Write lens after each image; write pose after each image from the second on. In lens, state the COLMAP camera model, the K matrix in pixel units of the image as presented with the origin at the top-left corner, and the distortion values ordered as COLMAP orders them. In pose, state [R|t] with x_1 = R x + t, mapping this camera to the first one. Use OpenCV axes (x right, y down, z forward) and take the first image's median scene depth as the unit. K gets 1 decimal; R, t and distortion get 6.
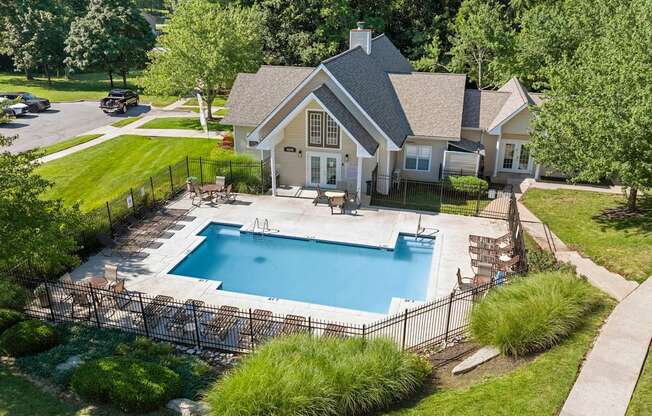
lens RADIAL K [[519.6, 0, 326.0], [0, 519.6, 208.0], [0, 0, 1]] dist [0.003658, 0.001871]
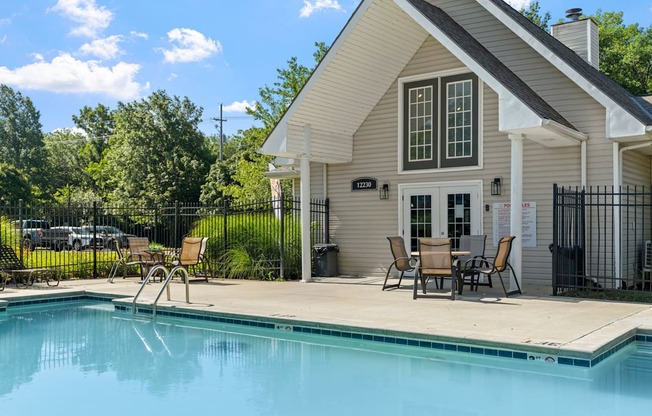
lens RADIAL K [[654.5, 0, 326.0], [0, 654.5, 208.0], [0, 0, 1]] dist [0.000017, 0.000892]
pose [[0.927802, -0.012287, -0.372870, 0.099021], [-0.134784, 0.920911, -0.365726, 0.101934], [0.347874, 0.389578, 0.852767, 0.556961]]
